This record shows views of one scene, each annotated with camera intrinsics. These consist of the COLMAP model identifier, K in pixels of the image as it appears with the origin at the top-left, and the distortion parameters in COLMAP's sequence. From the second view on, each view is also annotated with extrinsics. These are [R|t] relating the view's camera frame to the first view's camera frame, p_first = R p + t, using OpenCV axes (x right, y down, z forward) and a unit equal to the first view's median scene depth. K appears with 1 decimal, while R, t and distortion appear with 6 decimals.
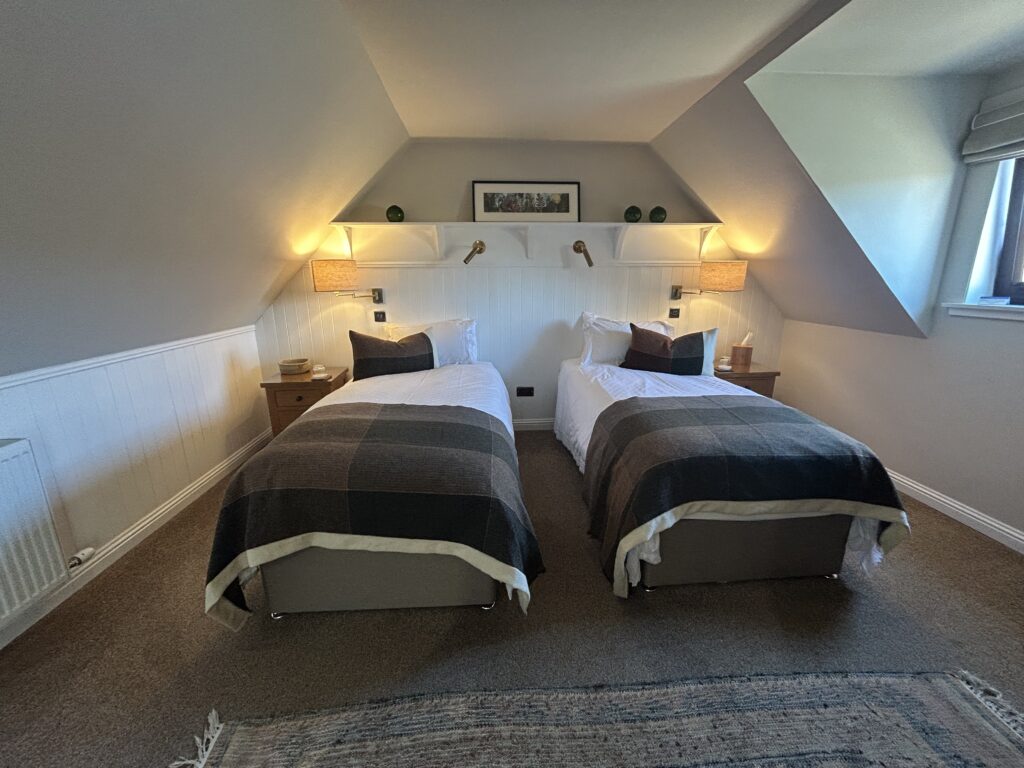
lens RADIAL K [[413.7, 0, 511.0], [0, 413.7, 381.4], [0, 0, 1]] dist [-0.004435, 0.002890]
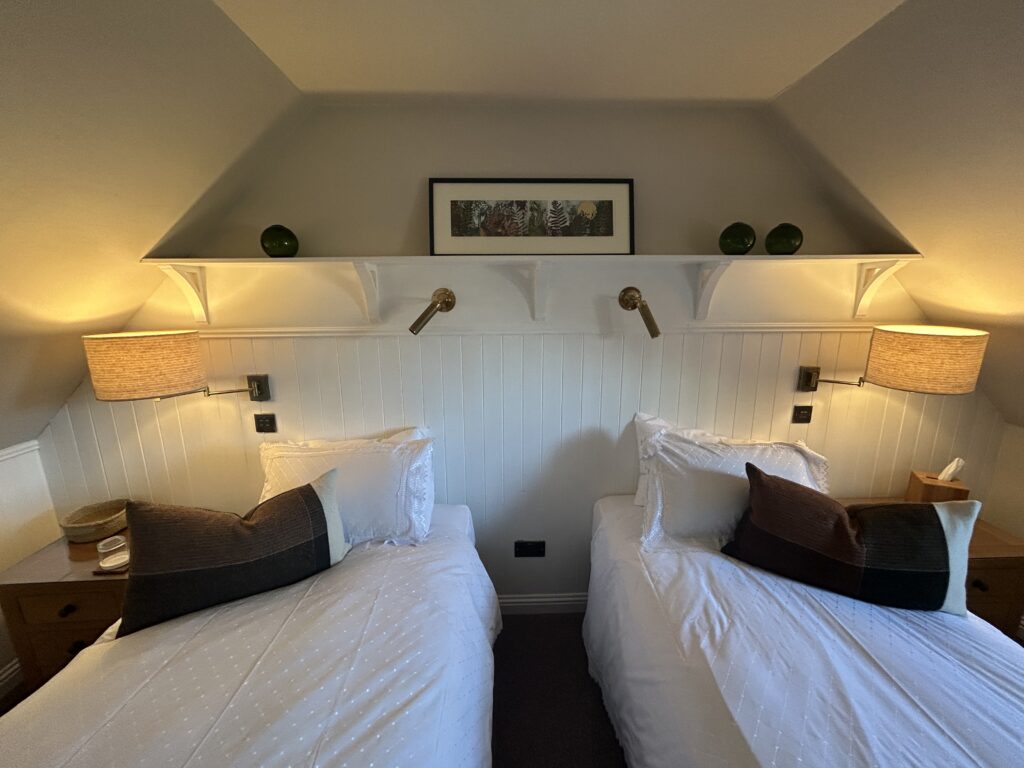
lens RADIAL K [[413.7, 0, 511.0], [0, 413.7, 381.4], [0, 0, 1]] dist [-0.004435, 0.002890]
pose [[0.999435, 0.005250, -0.033189, 0.029091], [-0.006802, 0.998880, -0.046817, -0.197220], [0.032906, 0.047016, 0.998352, 0.476779]]
